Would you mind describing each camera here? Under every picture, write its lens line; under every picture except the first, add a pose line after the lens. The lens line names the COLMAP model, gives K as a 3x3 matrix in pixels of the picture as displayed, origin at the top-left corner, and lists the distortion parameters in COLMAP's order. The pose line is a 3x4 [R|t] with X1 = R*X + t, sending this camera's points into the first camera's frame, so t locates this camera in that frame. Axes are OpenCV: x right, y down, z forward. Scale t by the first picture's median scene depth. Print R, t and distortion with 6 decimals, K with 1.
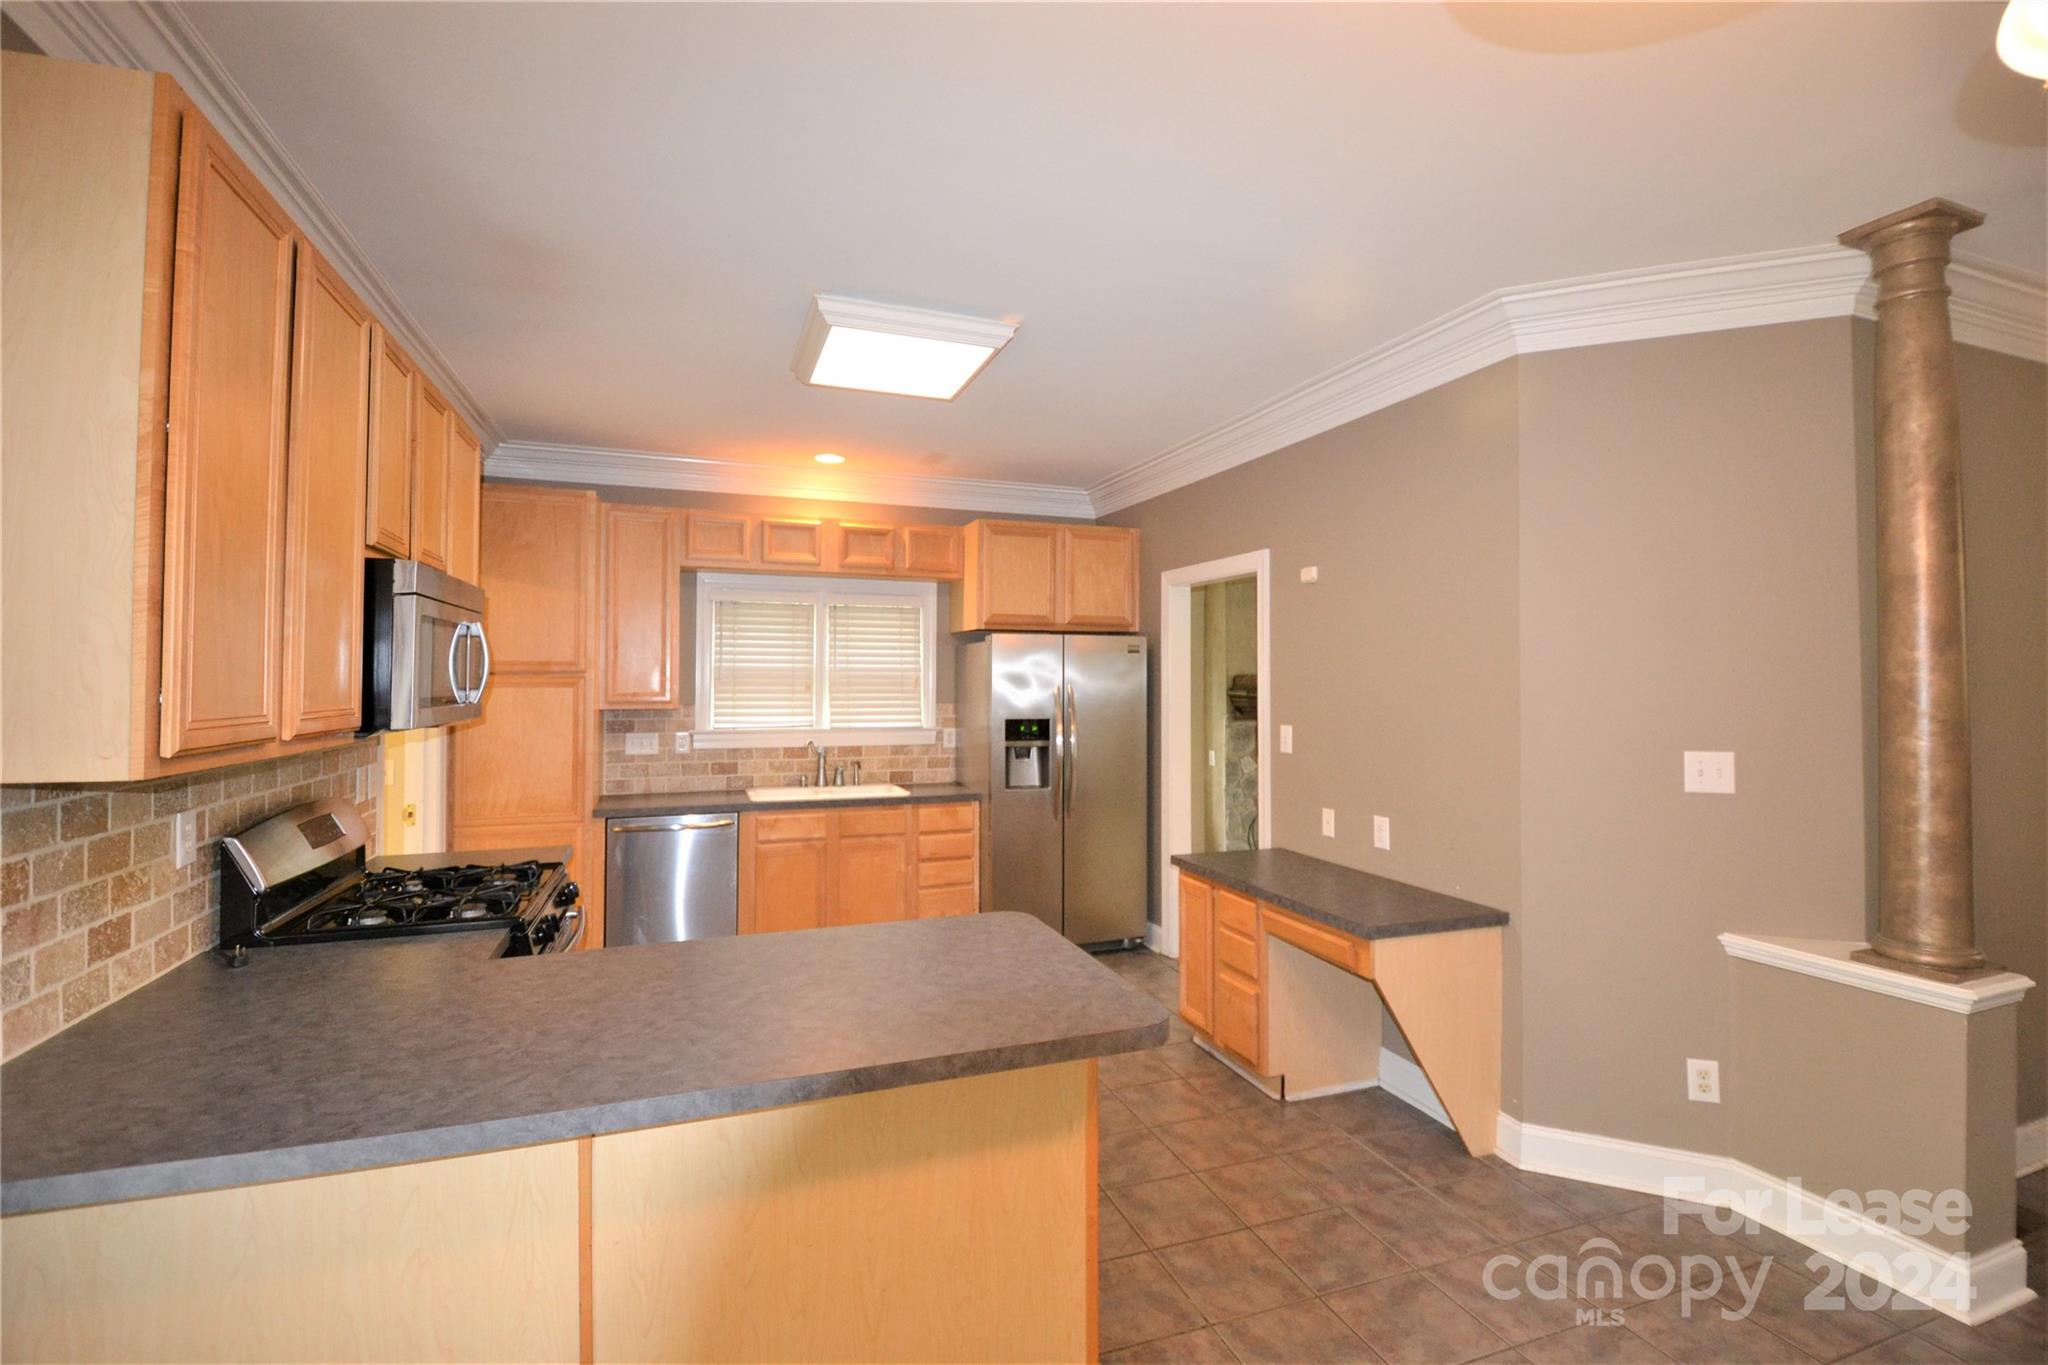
lens RADIAL K [[911.8, 0, 1023.6], [0, 911.8, 663.9], [0, 0, 1]] dist [0.009305, -0.016922]
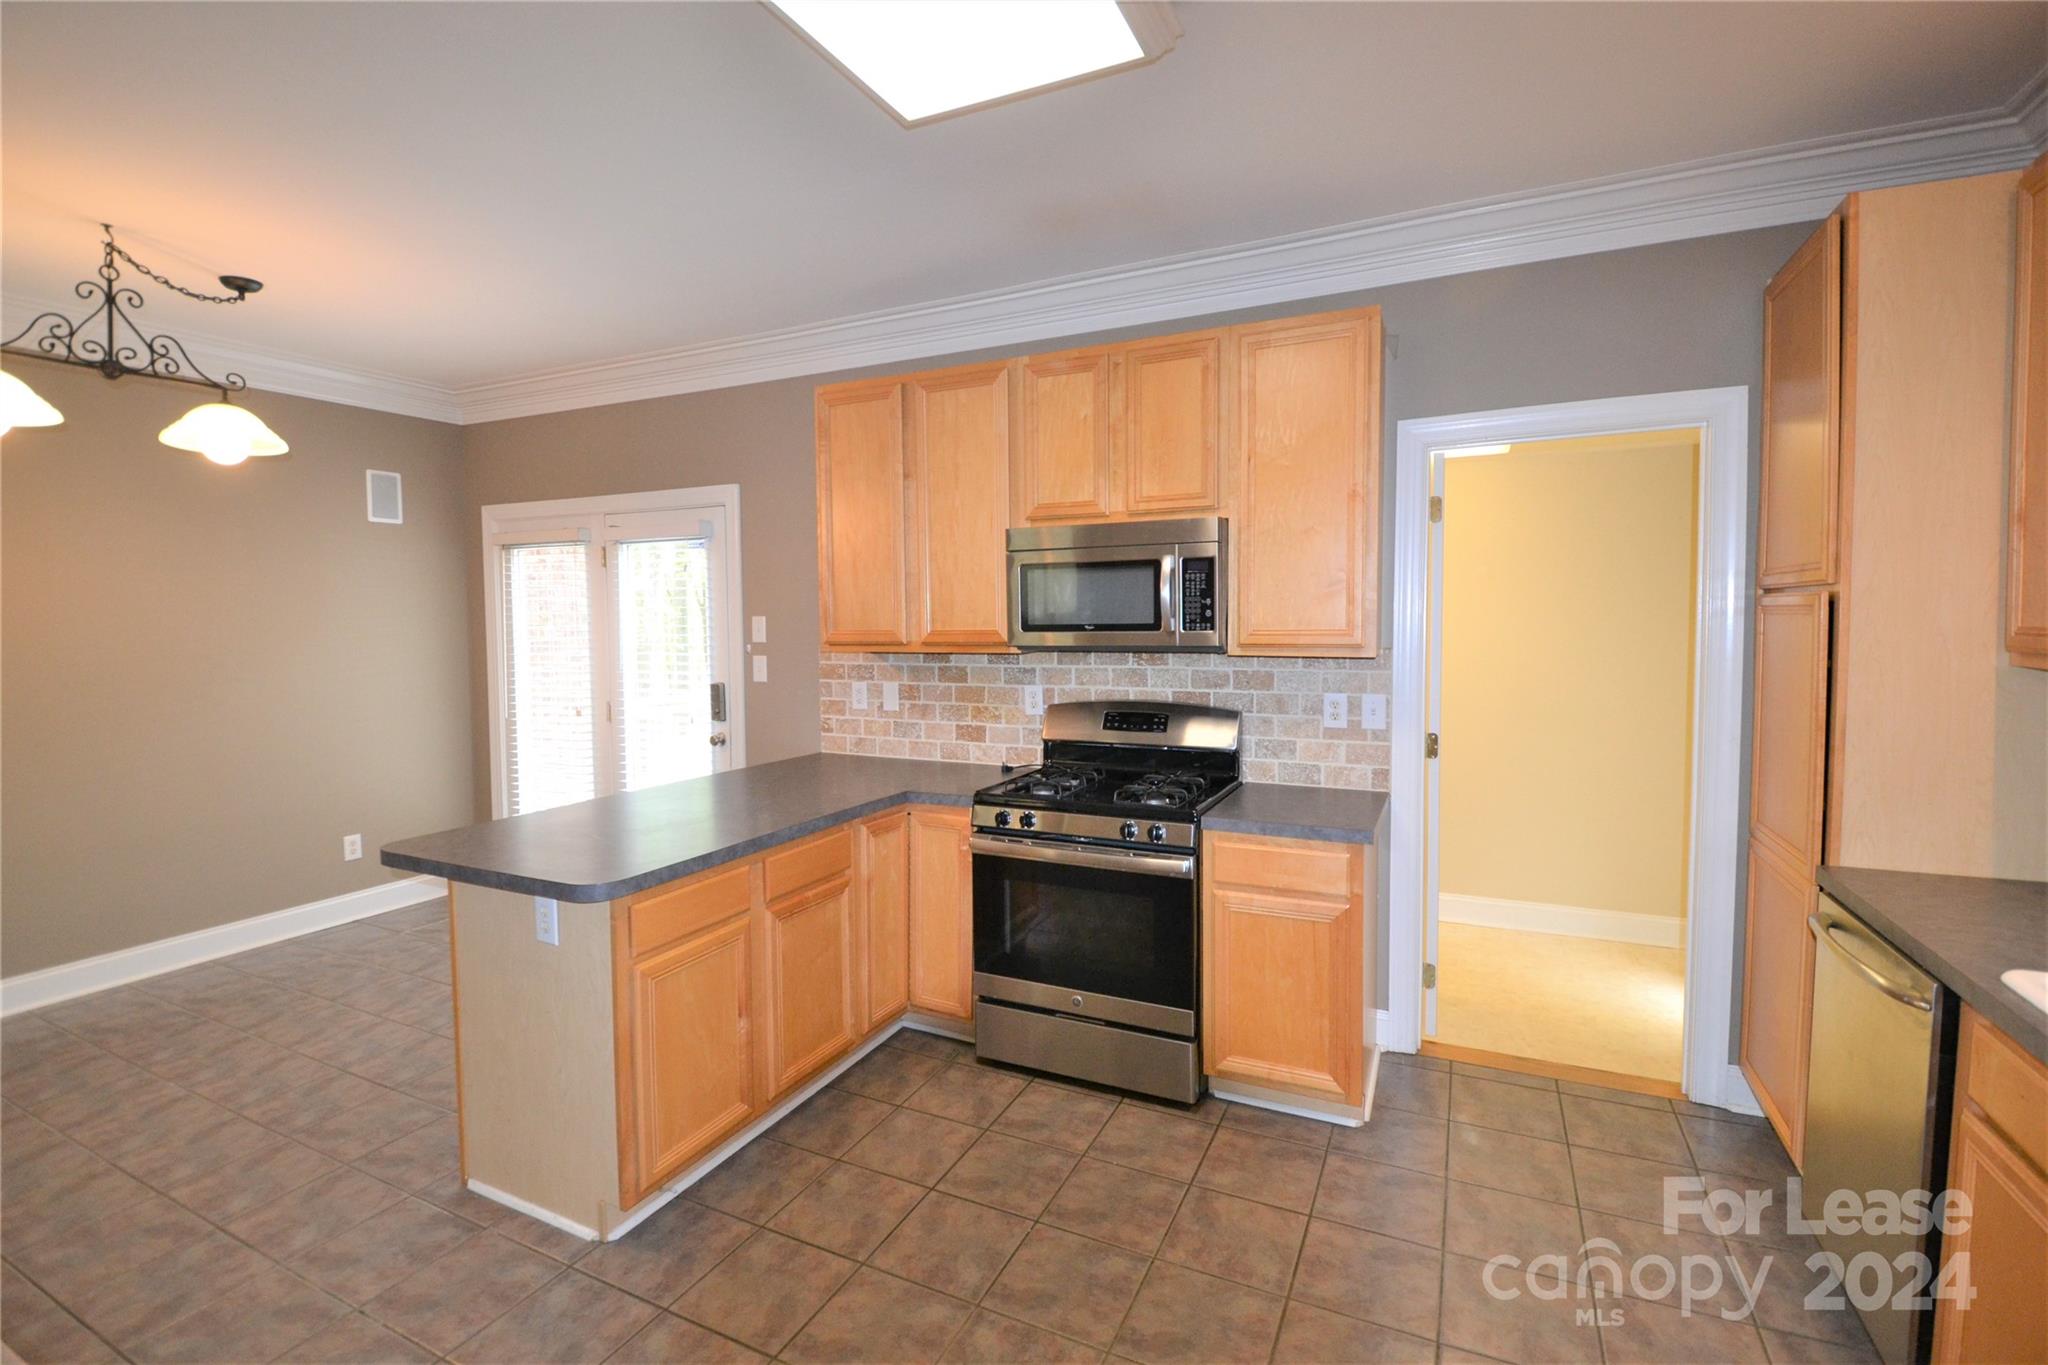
lens RADIAL K [[911.8, 0, 1024.5], [0, 911.8, 662.6], [0, 0, 1]] dist [0.009305, -0.016922]
pose [[-0.710552, 0.041493, -0.702420, 0.247316], [0.023342, 0.999100, 0.035406, 0.036142], [0.703258, 0.008762, -0.710881, 1.553495]]
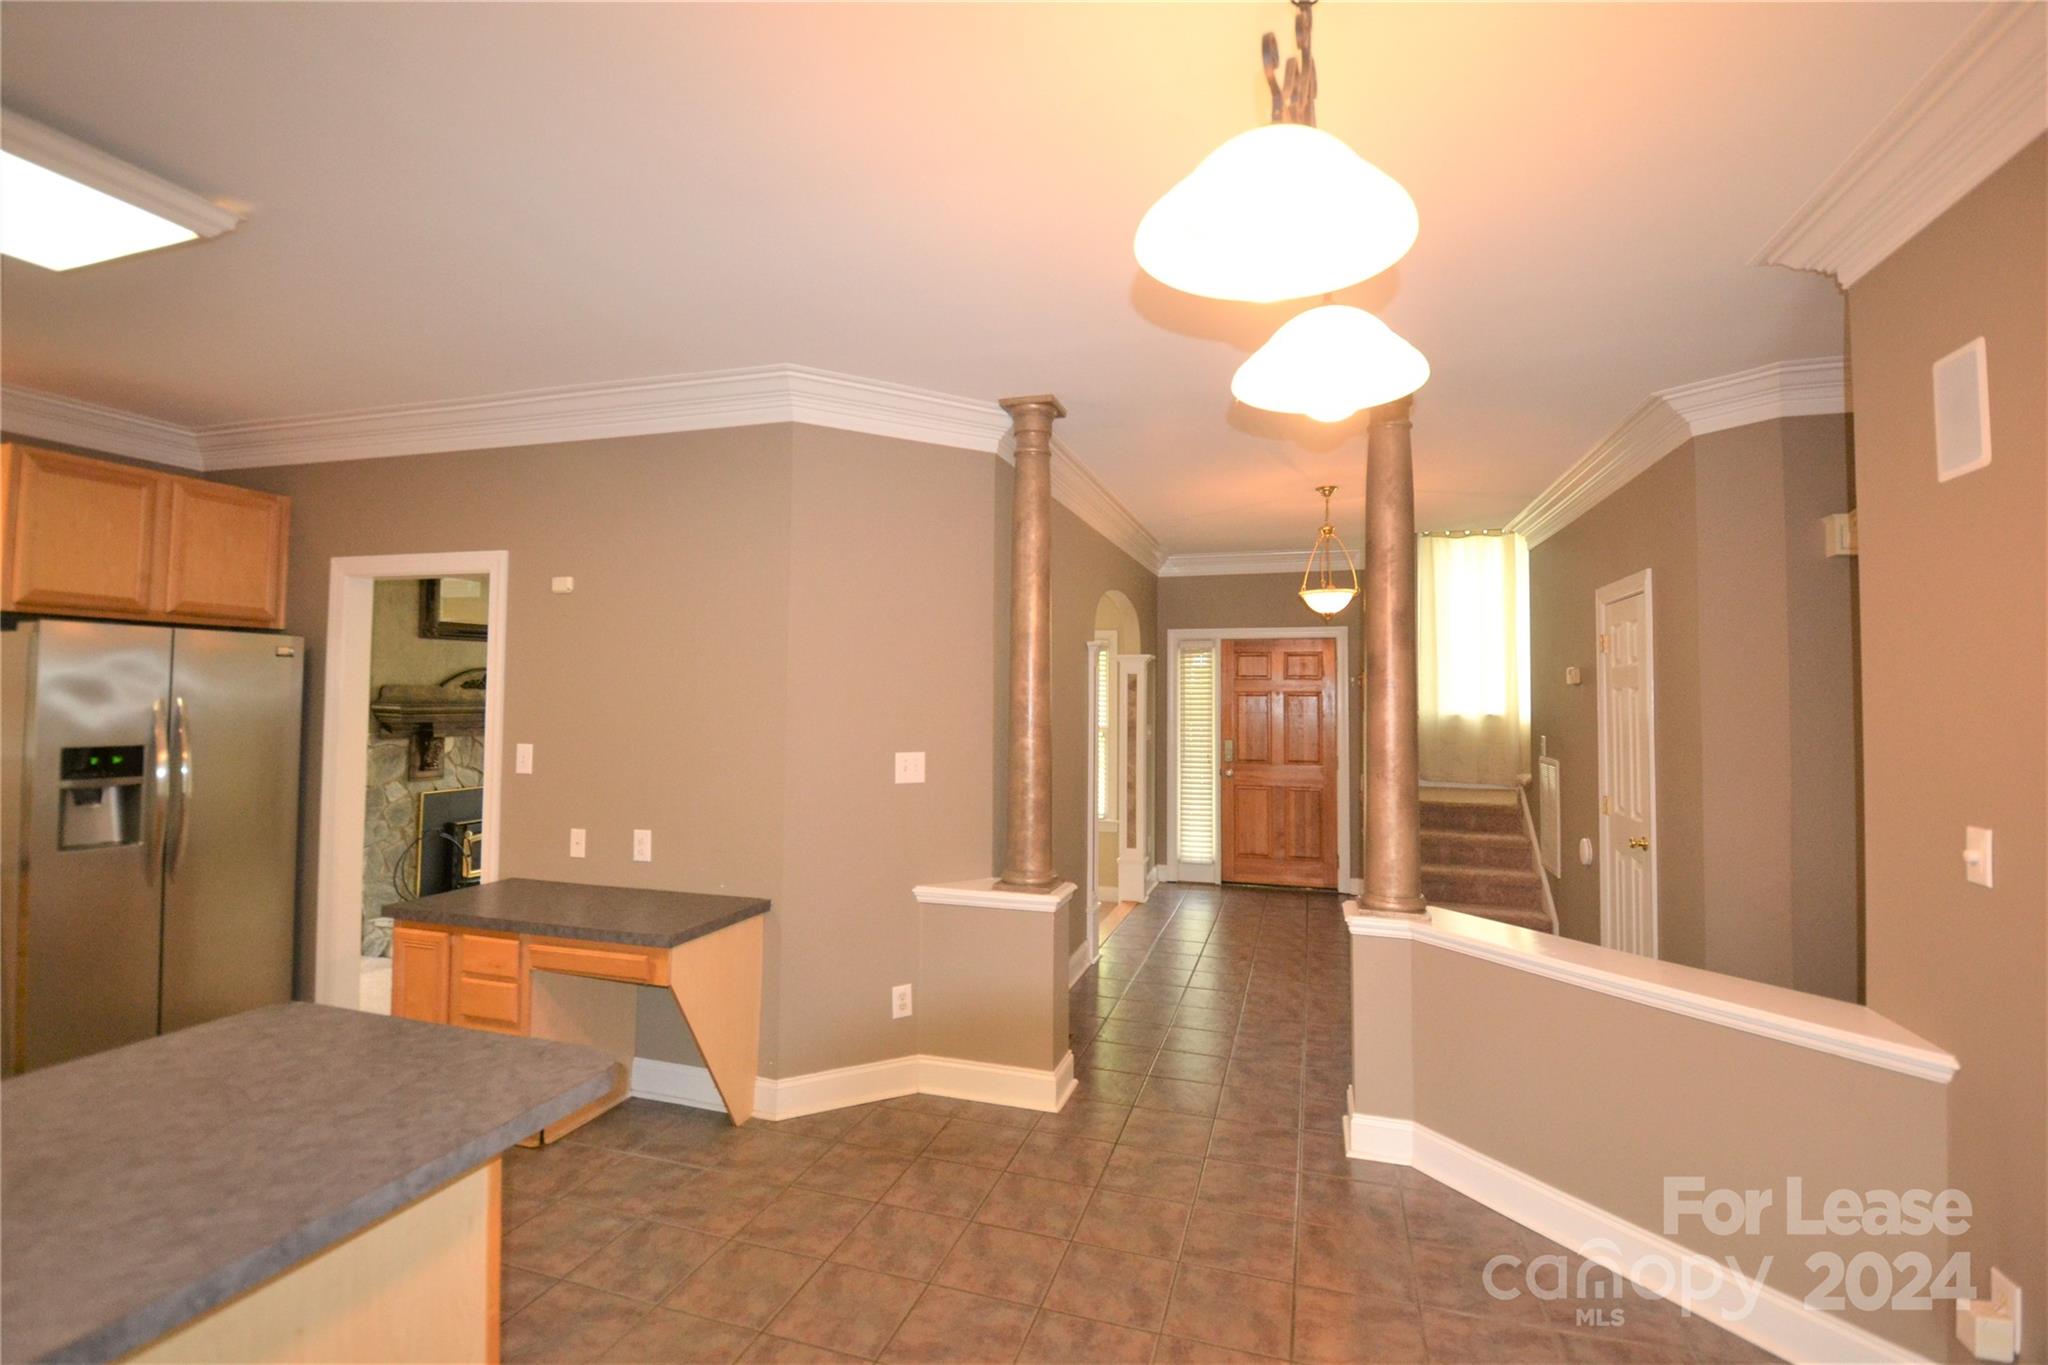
lens RADIAL K [[911.8, 0, 1028.6], [0, 911.8, 663.7], [0, 0, 1]] dist [0.009305, -0.016922]
pose [[0.603652, 0.034991, 0.796480, -0.199425], [-0.025326, 0.999374, -0.024710, -0.005379], [-0.796845, -0.005255, 0.604160, 0.045851]]
